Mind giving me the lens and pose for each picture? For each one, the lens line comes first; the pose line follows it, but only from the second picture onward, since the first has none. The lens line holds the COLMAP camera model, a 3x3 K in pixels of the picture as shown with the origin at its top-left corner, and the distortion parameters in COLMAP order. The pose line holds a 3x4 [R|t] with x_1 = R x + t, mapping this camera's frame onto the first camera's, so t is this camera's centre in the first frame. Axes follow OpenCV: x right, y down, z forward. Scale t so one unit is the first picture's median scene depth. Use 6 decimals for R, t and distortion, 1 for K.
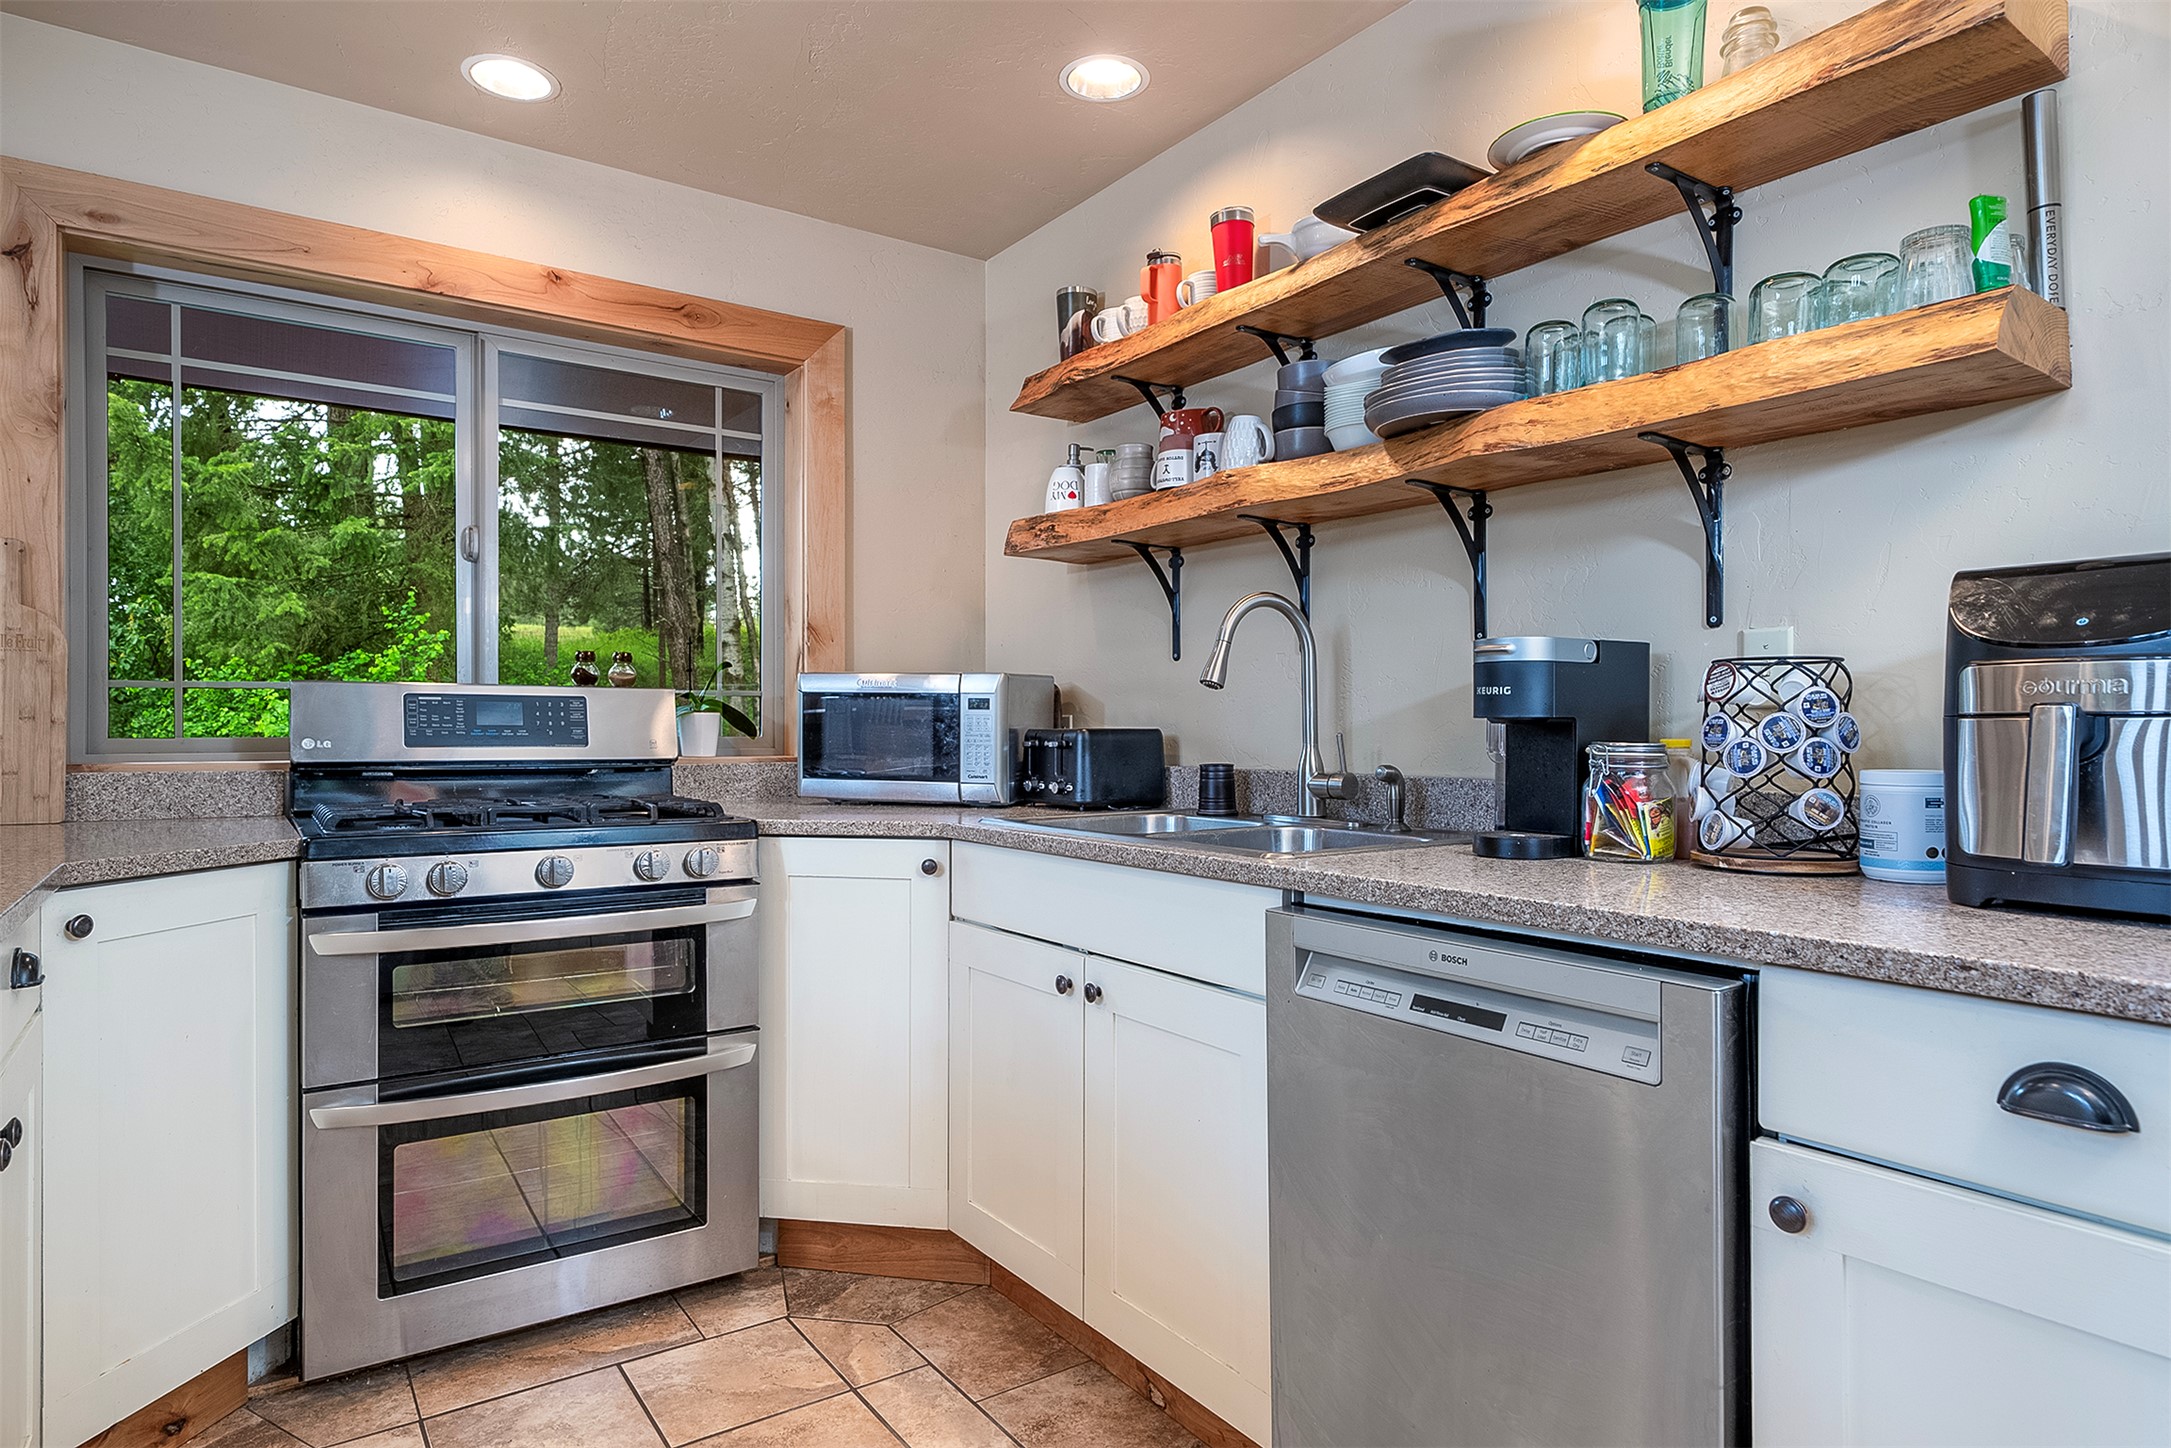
lens RADIAL K [[1208.5, 0, 1079.5], [0, 1208.5, 725.8], [0, 0, 1]] dist [0.004914, -0.001151]
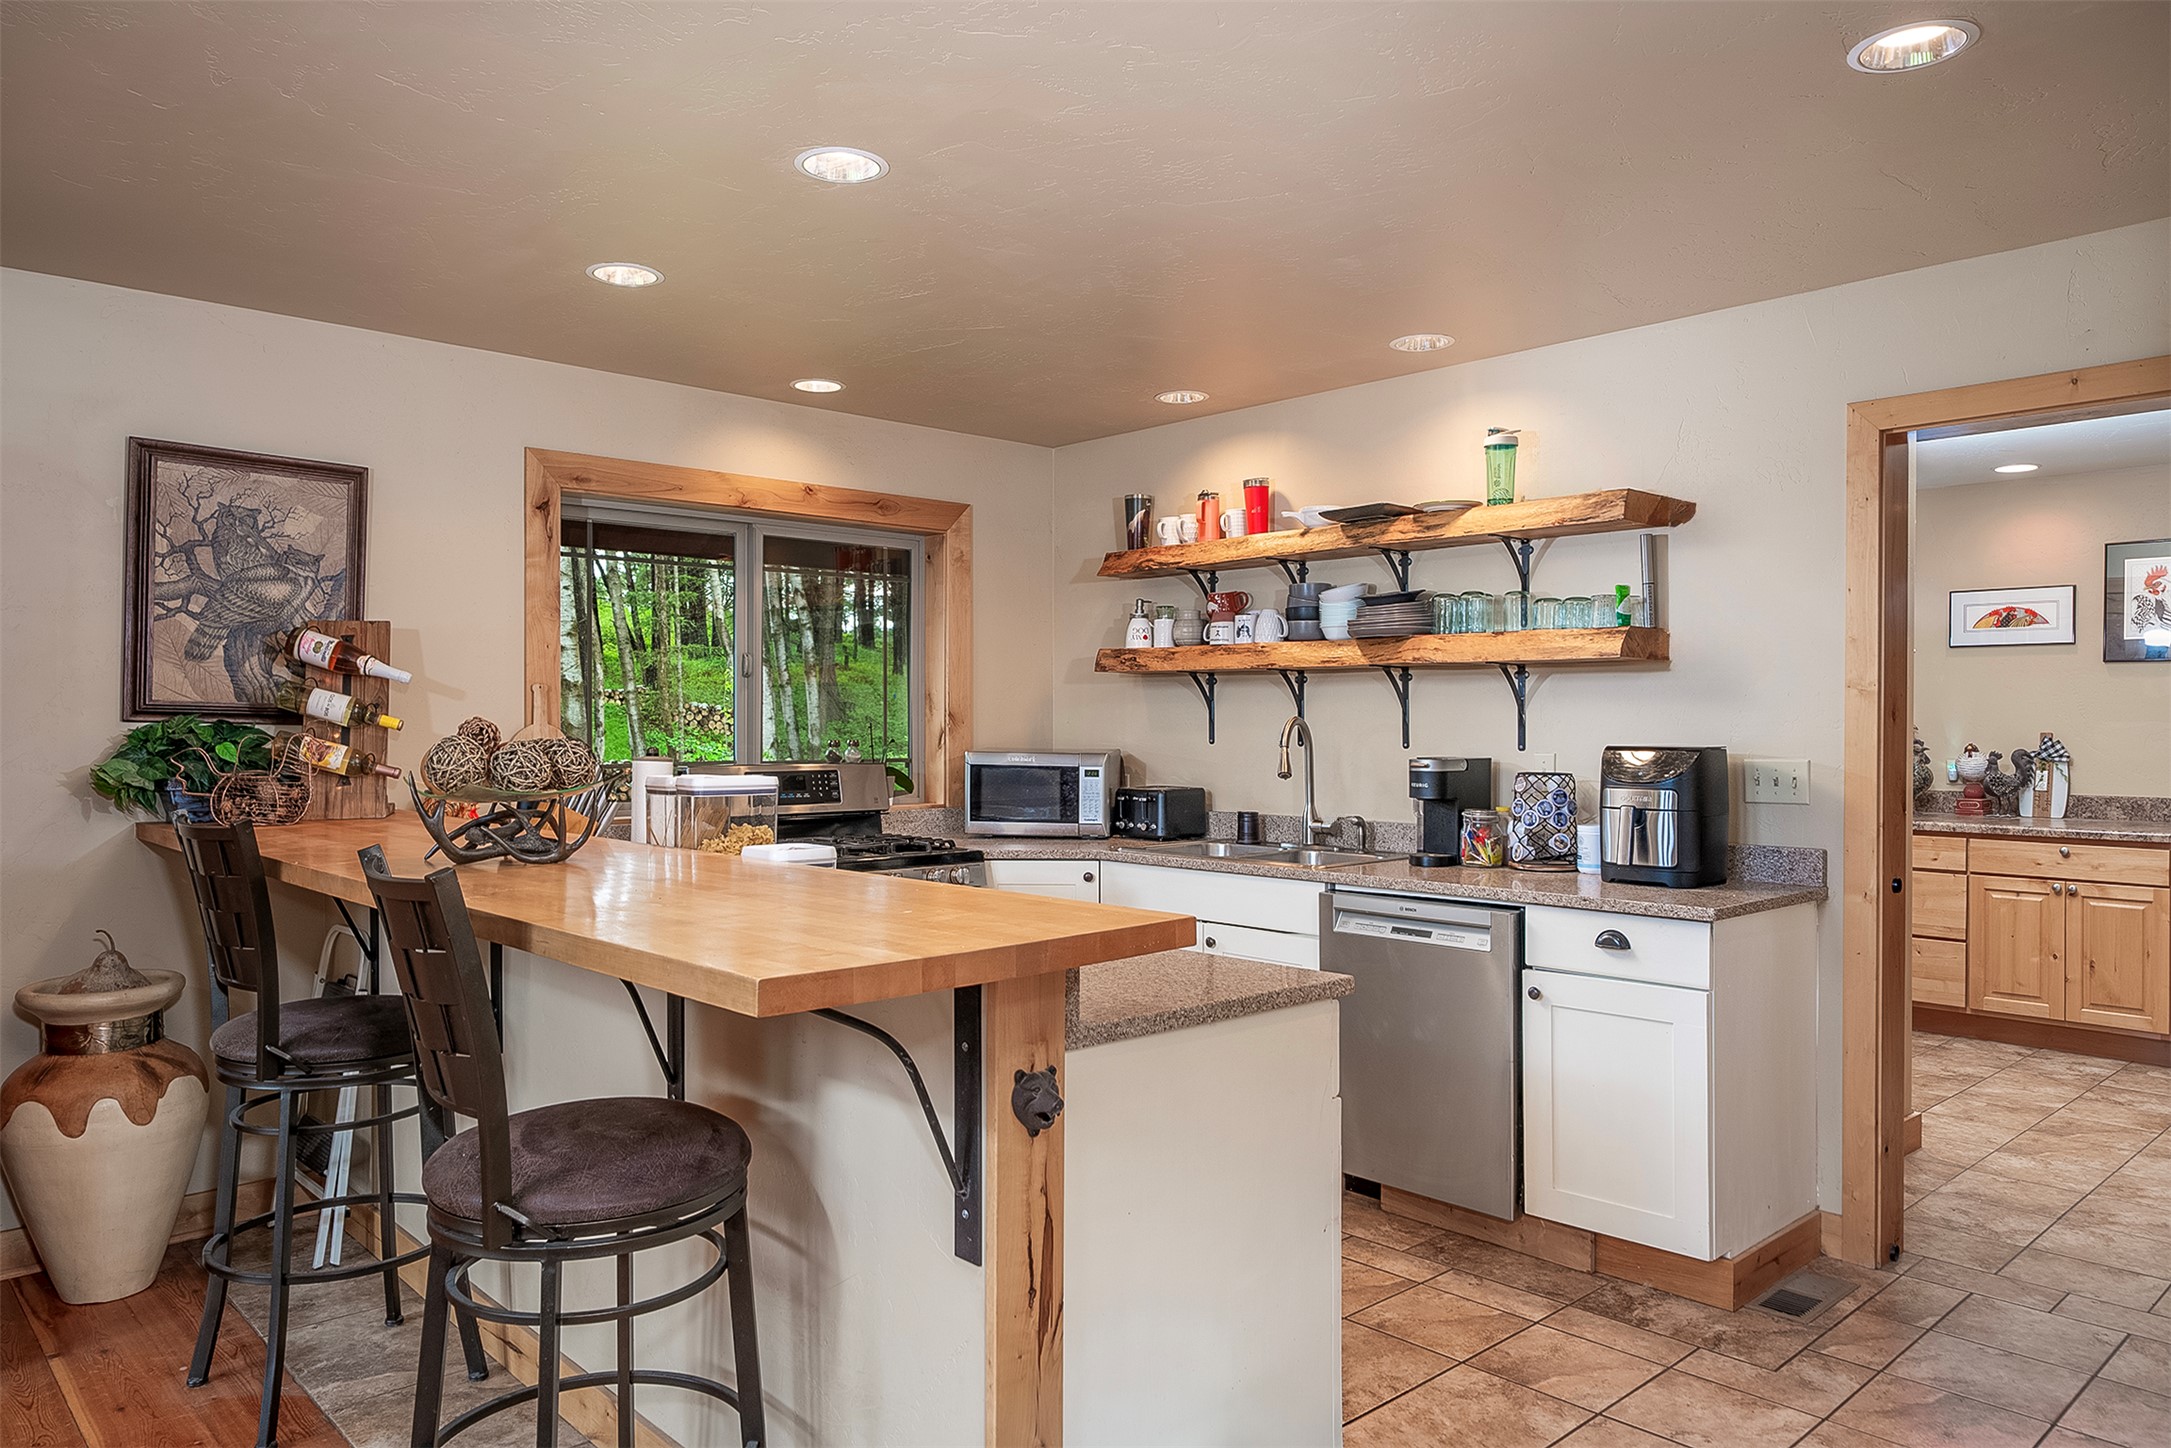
lens RADIAL K [[1401.3, 0, 1103.6], [0, 1401.3, 714.7], [0, 0, 1]] dist [0.018594, 0.000279]
pose [[0.987839, 0.001032, 0.155479, -0.423066], [-0.000501, 0.999994, -0.003453, -0.105936], [-0.155482, 0.003333, 0.987833, -0.964257]]
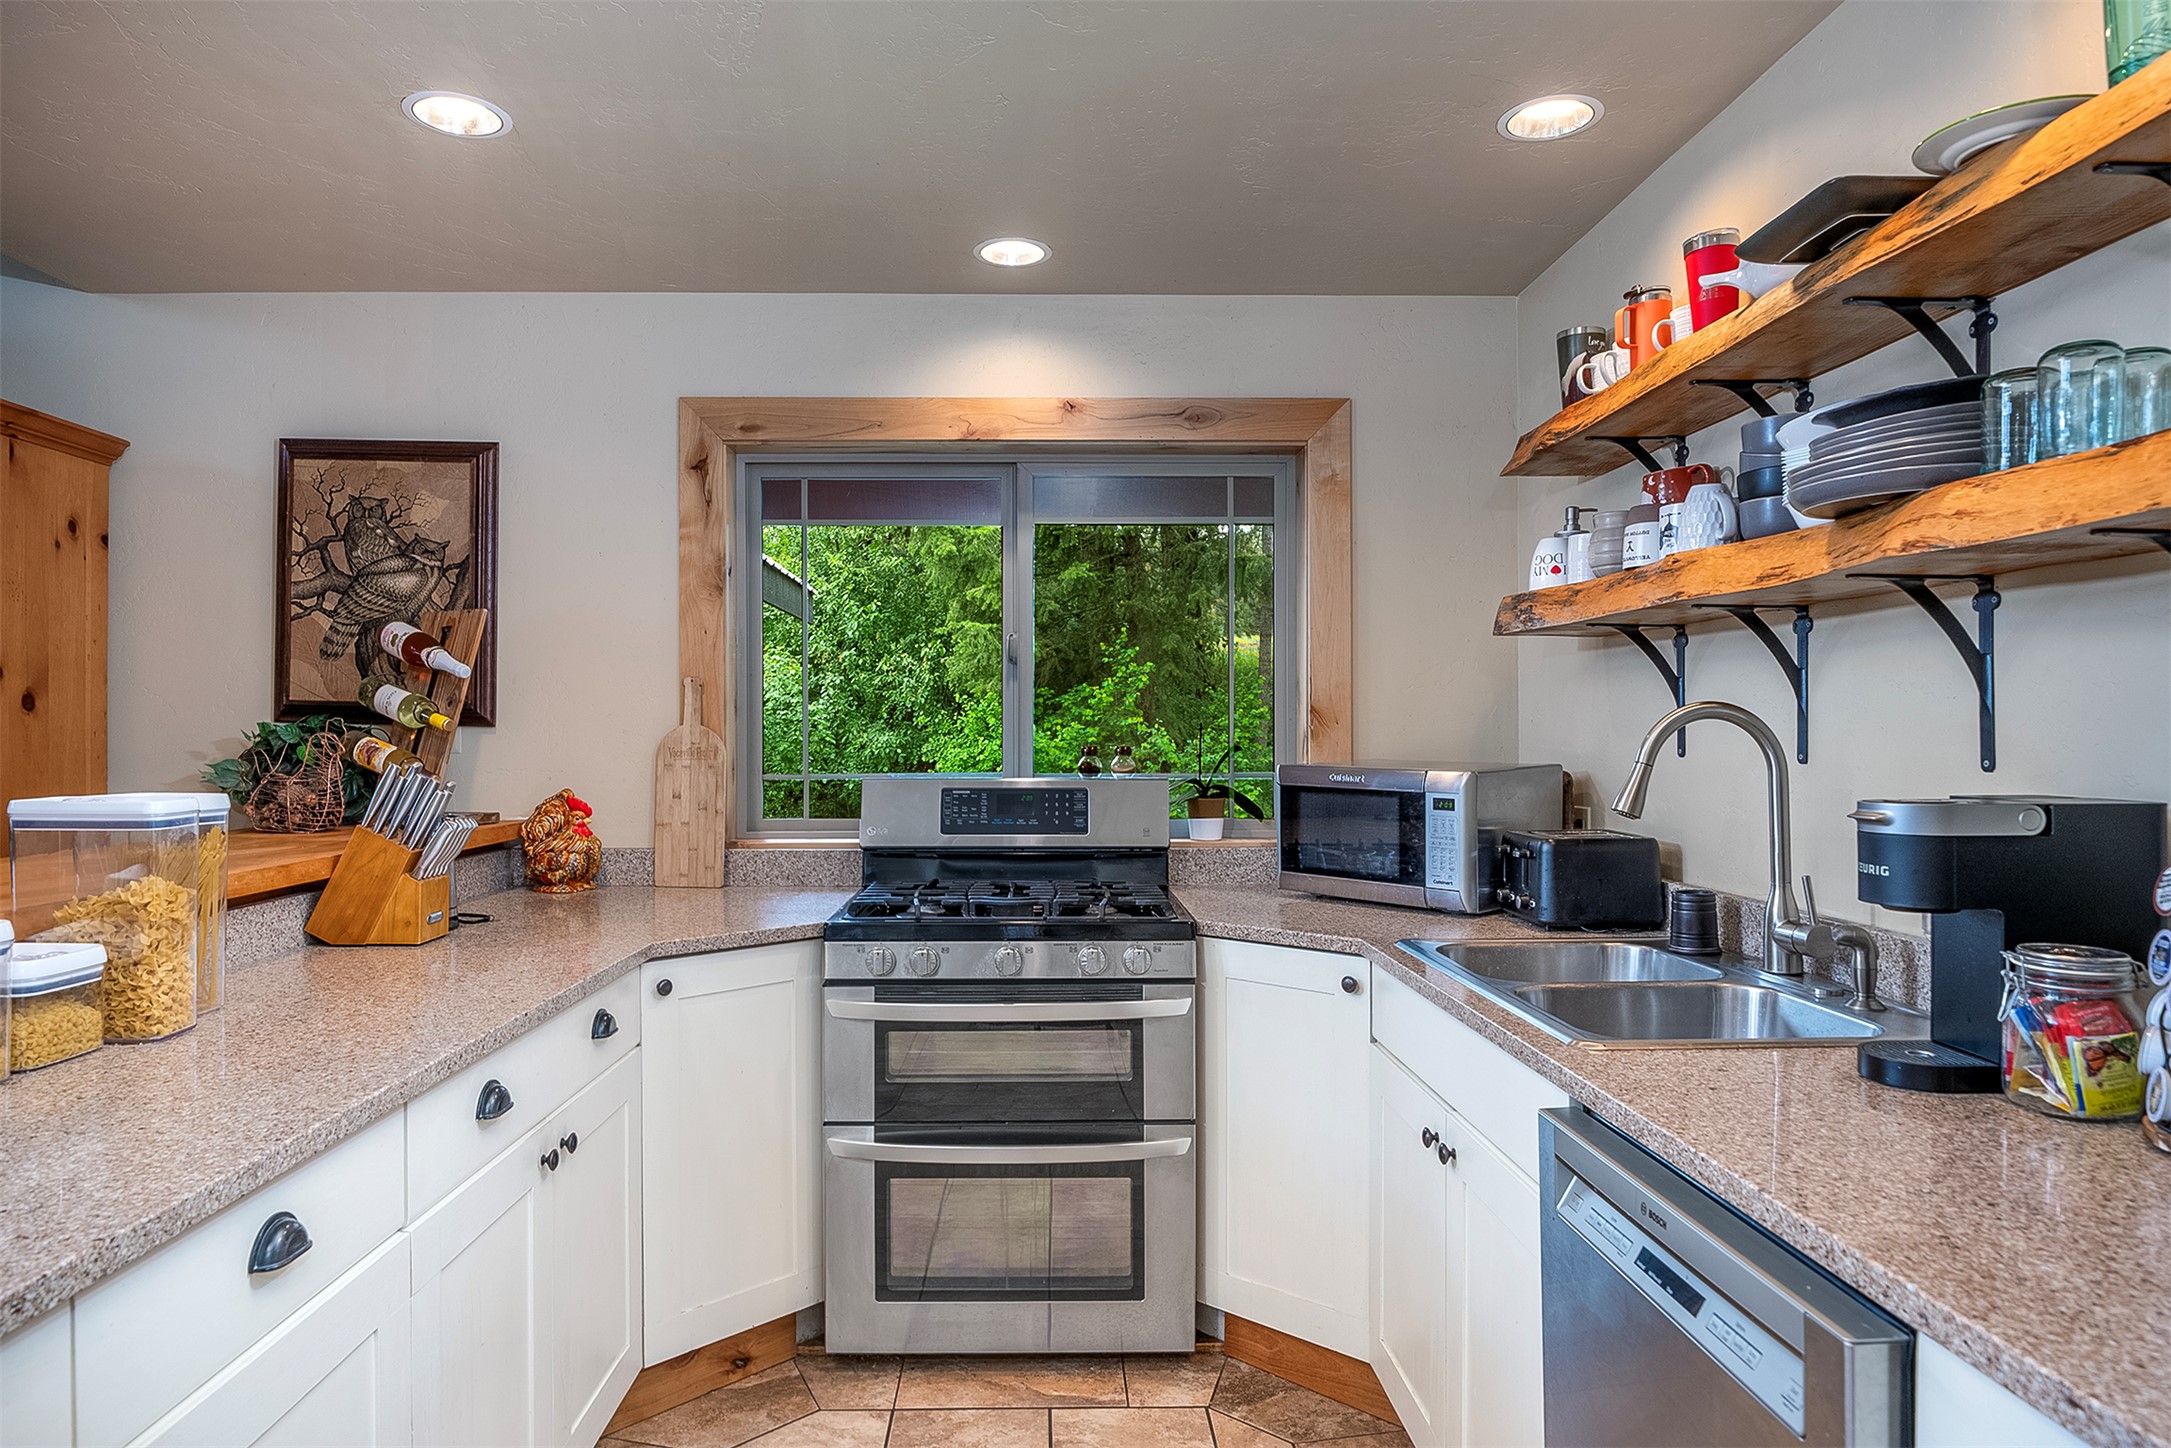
lens RADIAL K [[1306.9, 0, 1080.9], [0, 1306.9, 729.3], [0, 0, 1]] dist [-0.014892, 0.001720]
pose [[0.838787, -0.003770, -0.544447, 0.277380], [0.002229, 0.999991, -0.003489, -0.088207], [0.544456, 0.001713, 0.838788, 0.005735]]
